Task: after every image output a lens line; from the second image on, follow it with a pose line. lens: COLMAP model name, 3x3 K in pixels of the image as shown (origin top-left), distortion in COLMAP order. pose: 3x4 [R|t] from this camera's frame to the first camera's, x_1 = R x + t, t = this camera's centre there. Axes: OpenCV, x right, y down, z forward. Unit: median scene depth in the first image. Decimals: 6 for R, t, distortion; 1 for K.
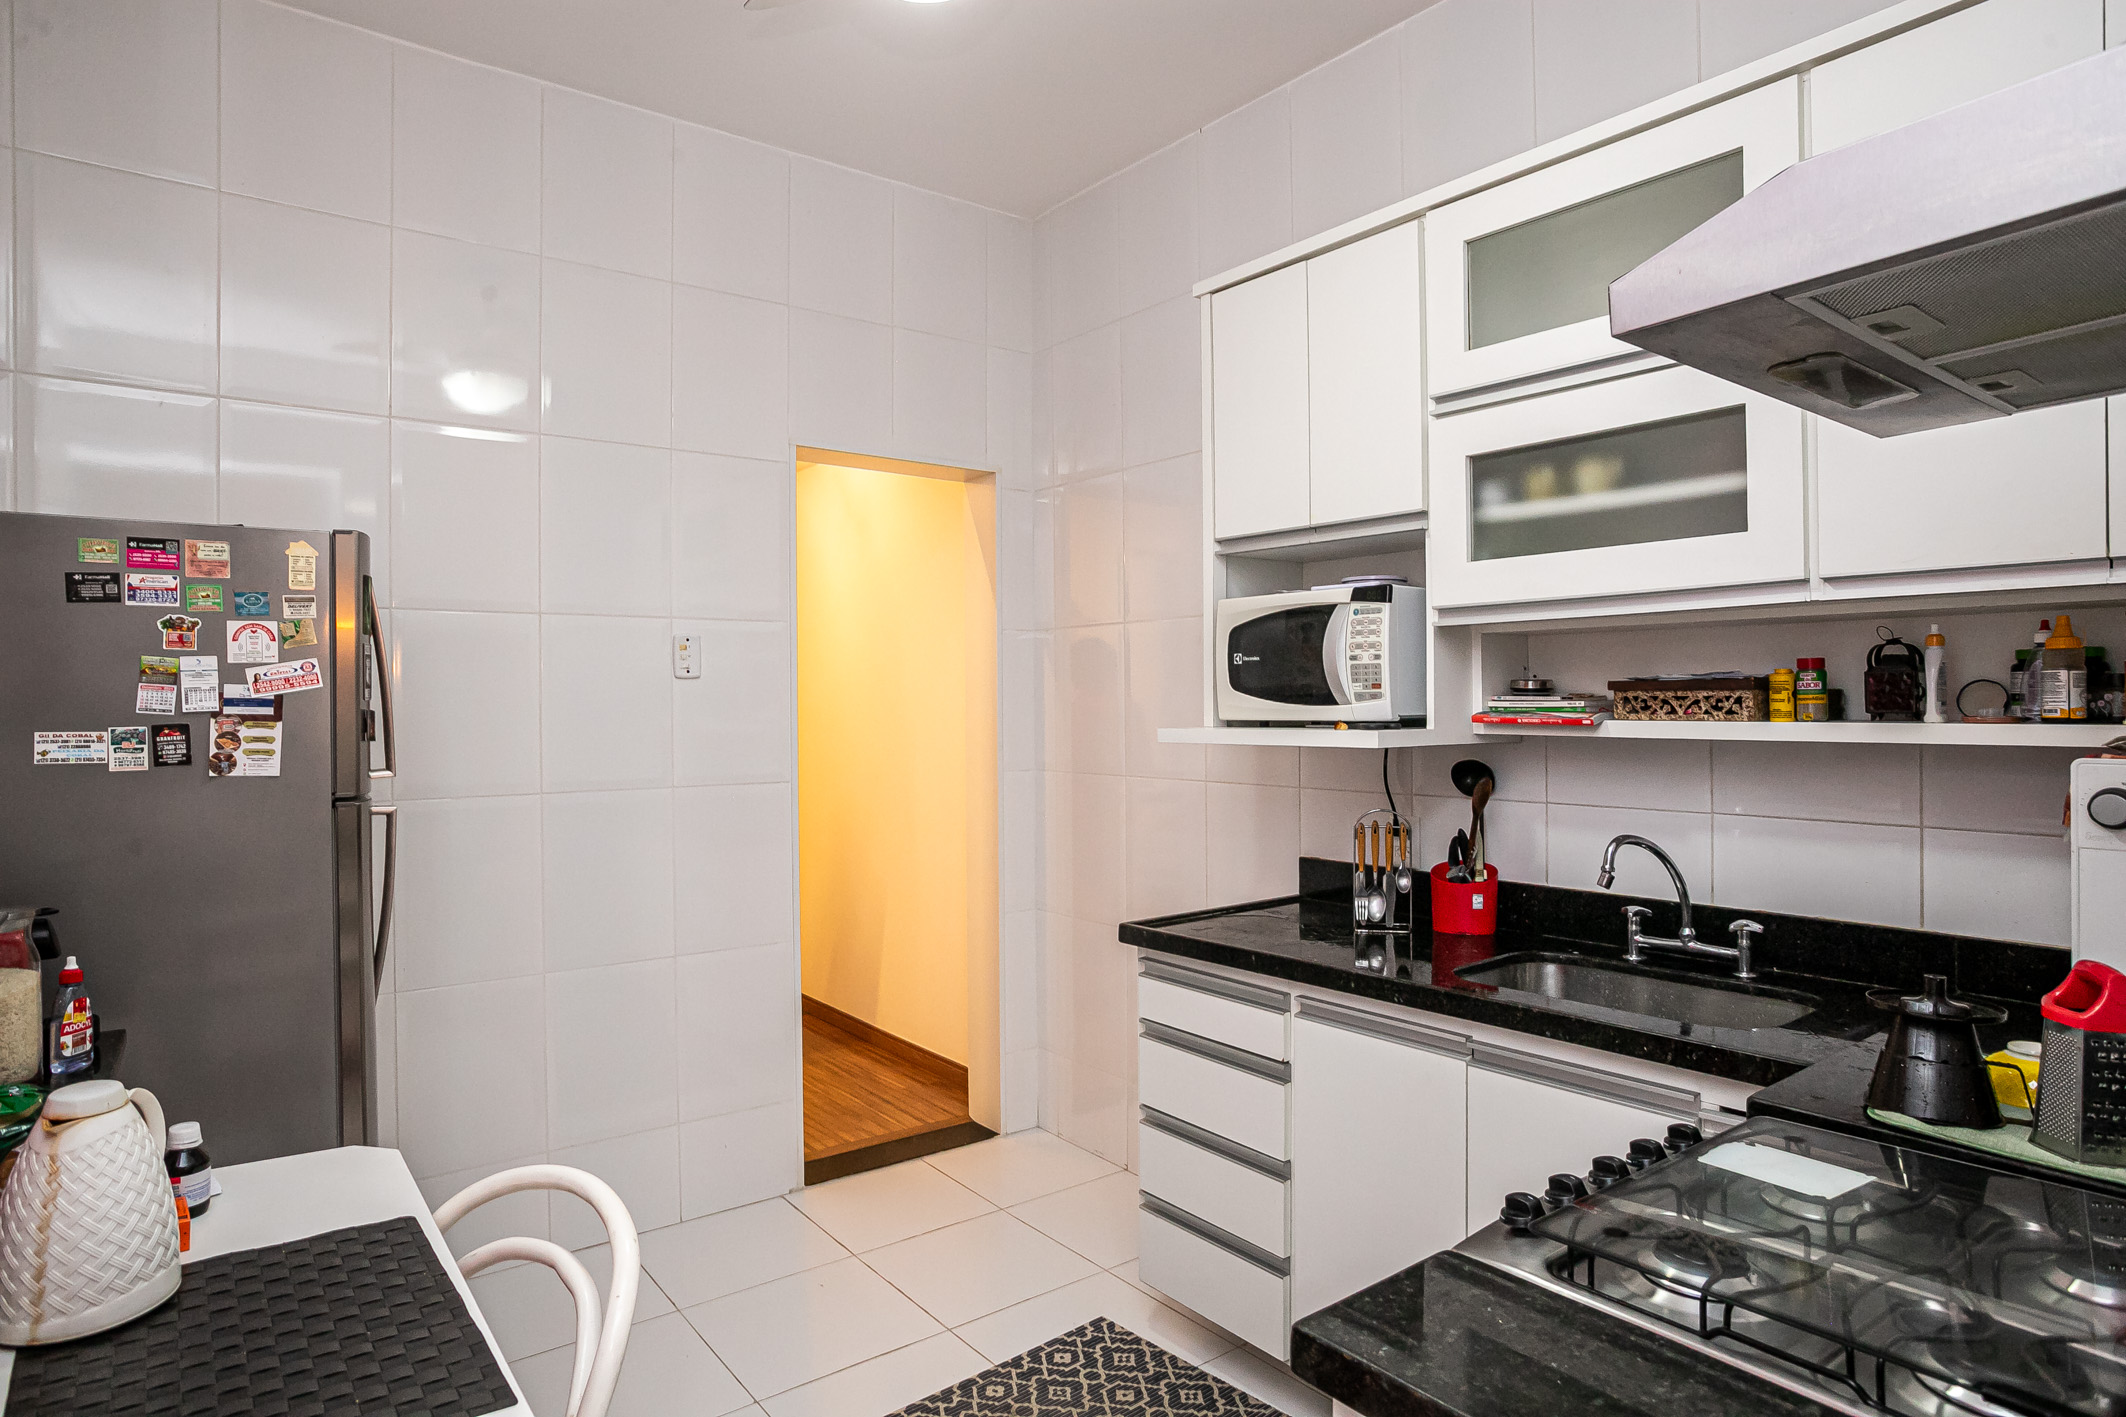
lens RADIAL K [[1205.9, 0, 1063.0], [0, 1205.9, 708.5], [0, 0, 1]] dist [-0.005662, -0.000271]
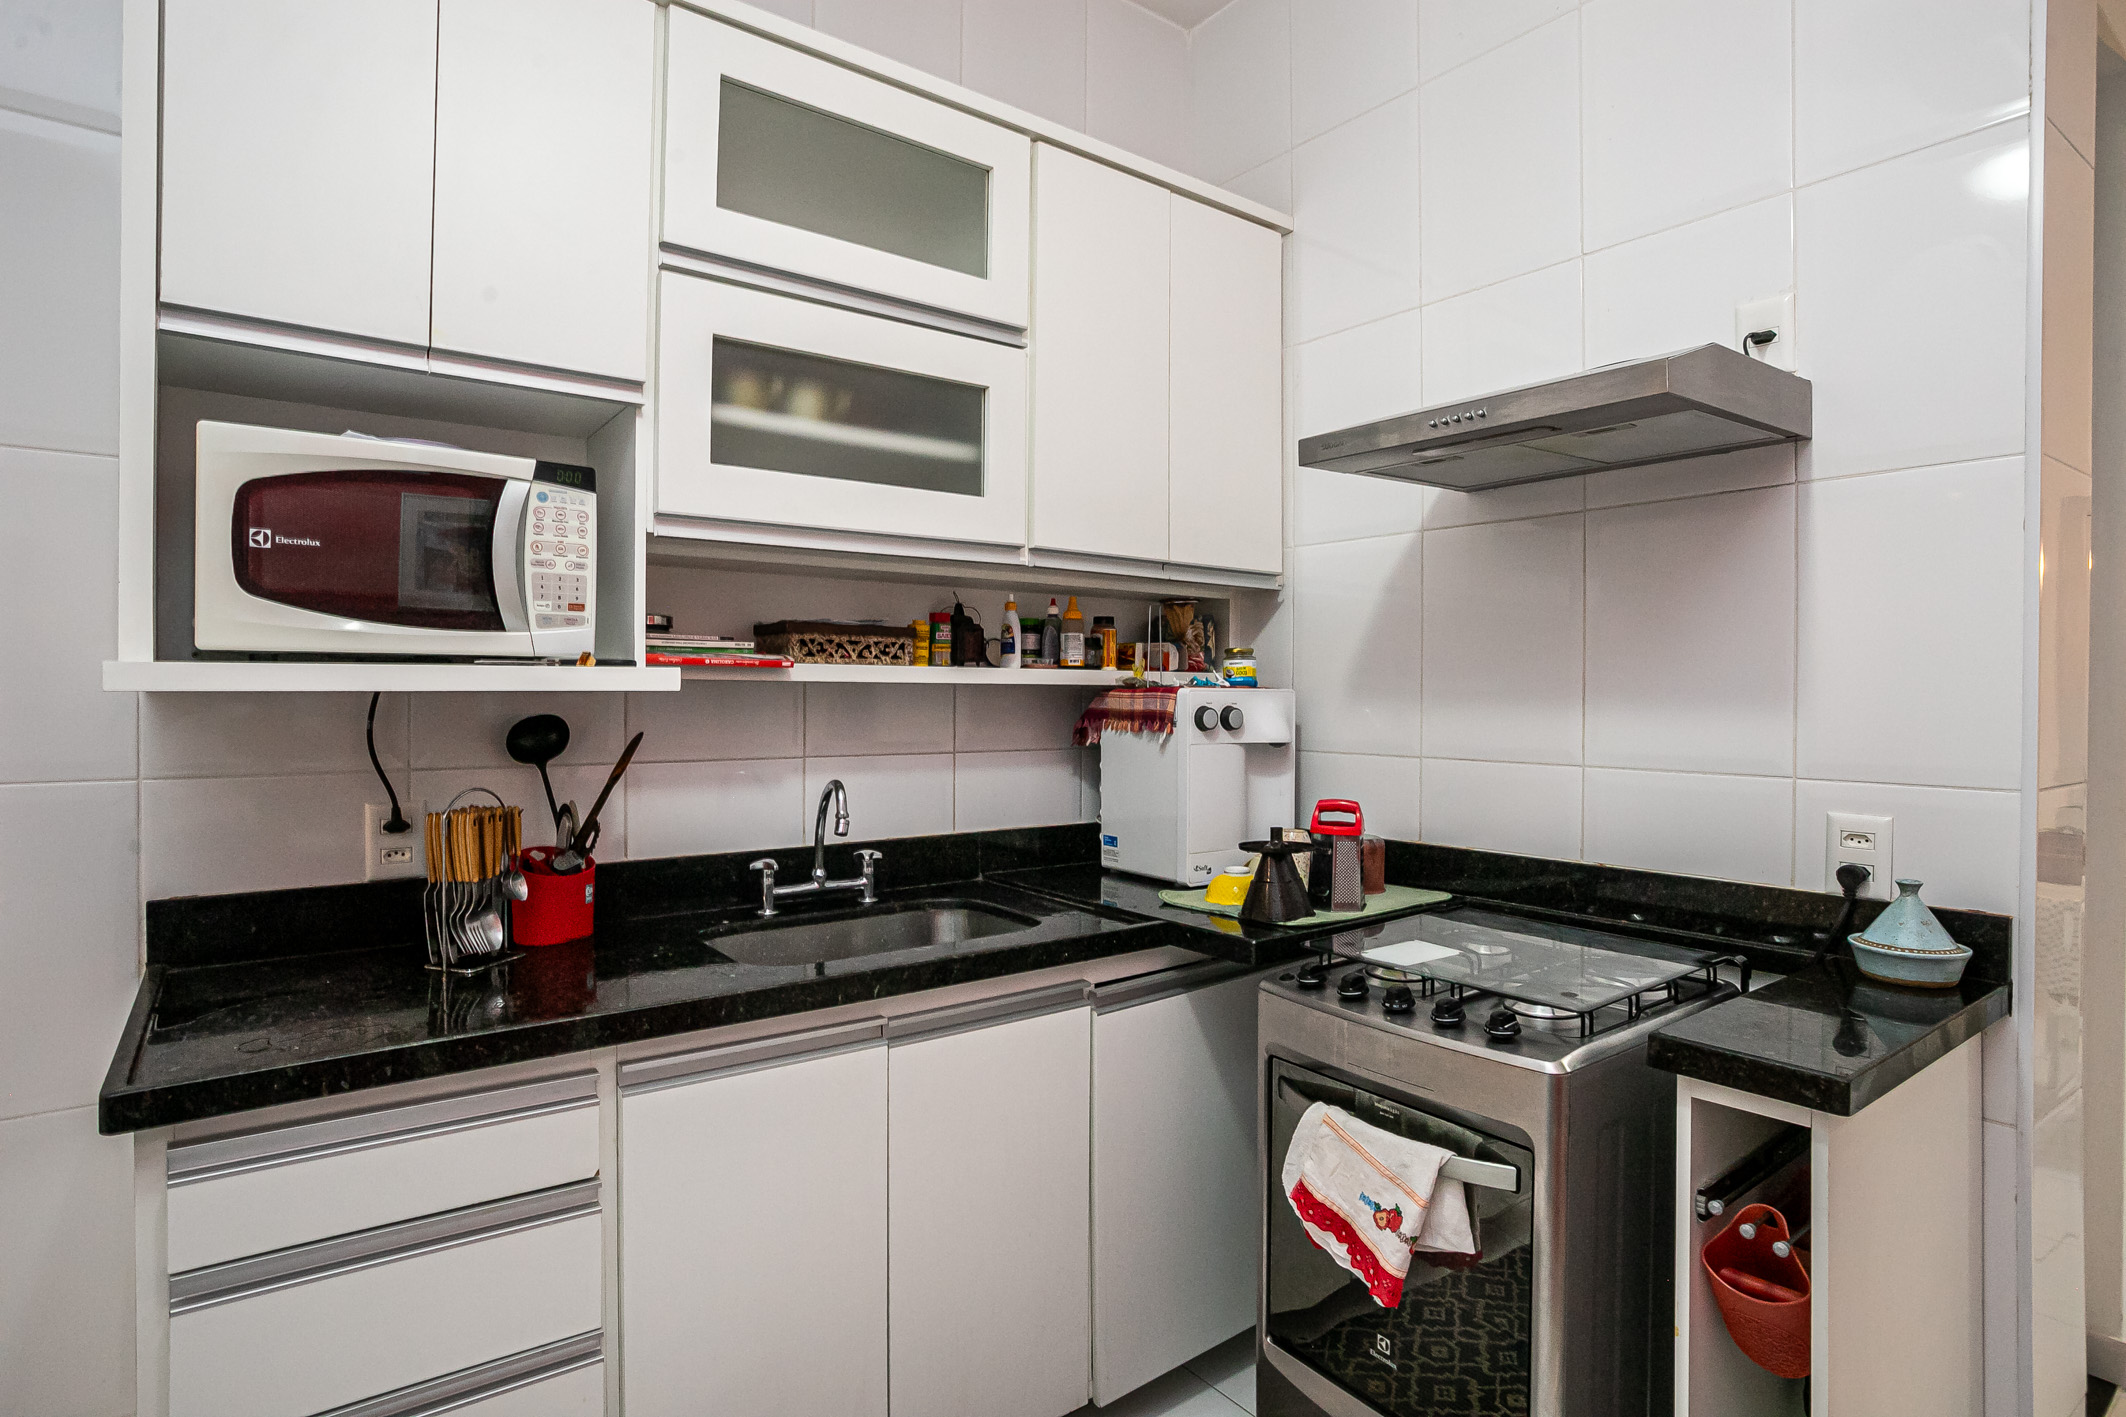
lens RADIAL K [[1126.7, 0, 1068.9], [0, 1126.7, 697.6], [0, 0, 1]] dist [-0.068978, 0.044785]
pose [[0.010399, 0.002510, 0.999943, -0.429521], [-0.001329, 0.999996, -0.002497, 0.039235], [-0.999945, -0.001303, 0.010402, 0.779135]]
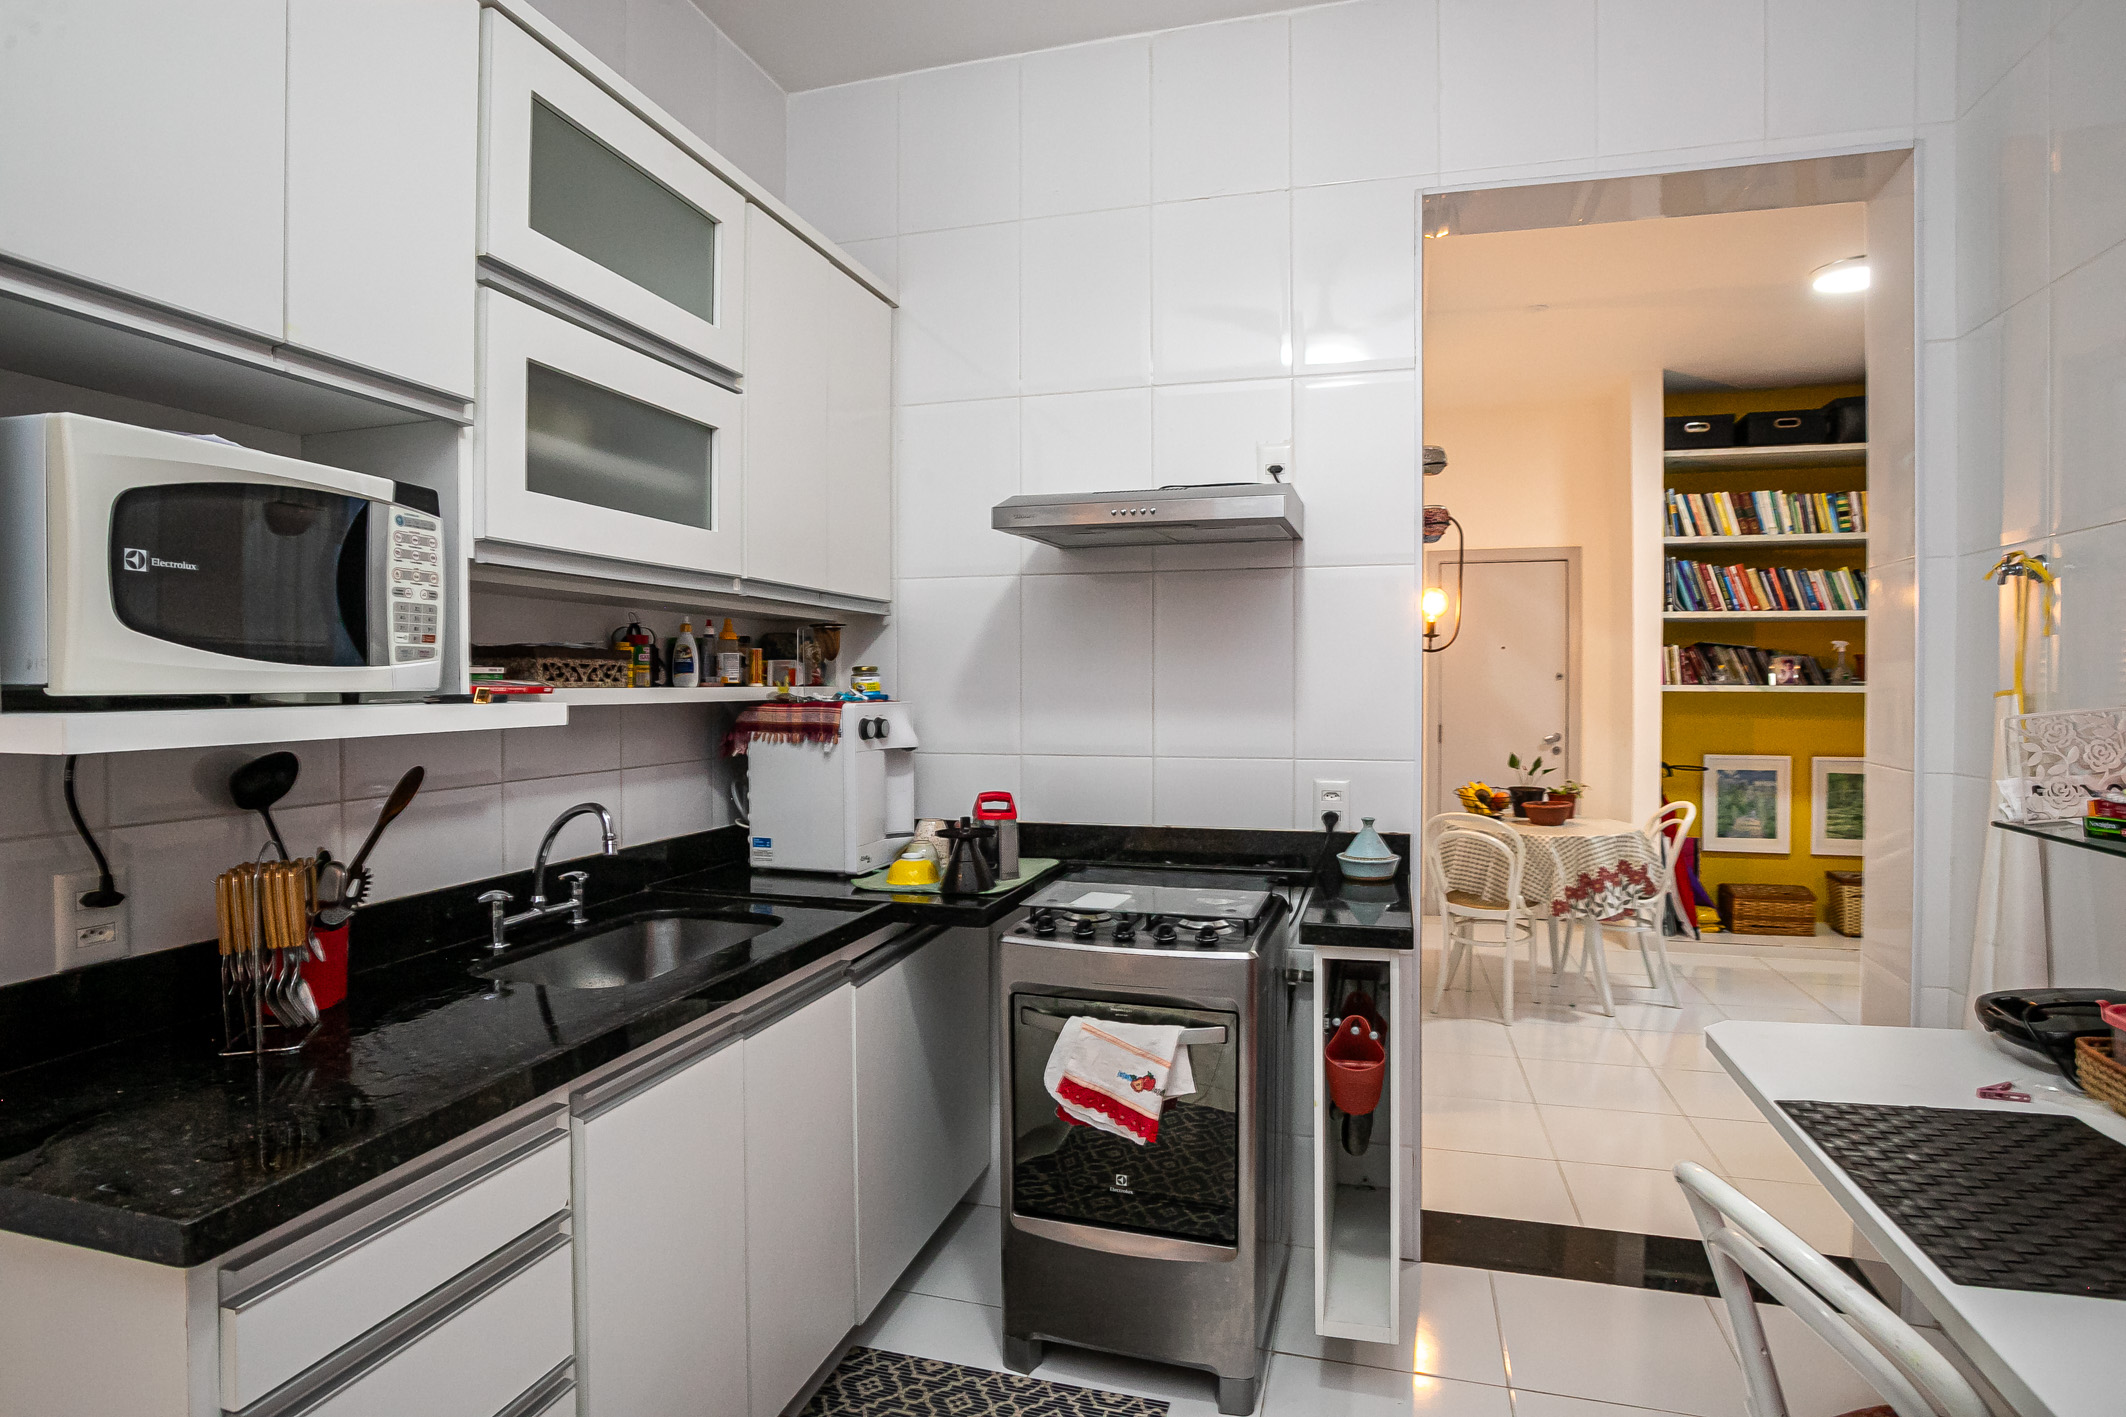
lens RADIAL K [[1126.7, 0, 1068.9], [0, 1126.7, 697.6], [0, 0, 1]] dist [-0.068978, 0.044785]
pose [[-0.593424, -0.004051, 0.804880, -0.487693], [0.008543, 0.999899, 0.011331, 0.010955], [-0.804845, 0.013600, -0.593330, 1.191580]]
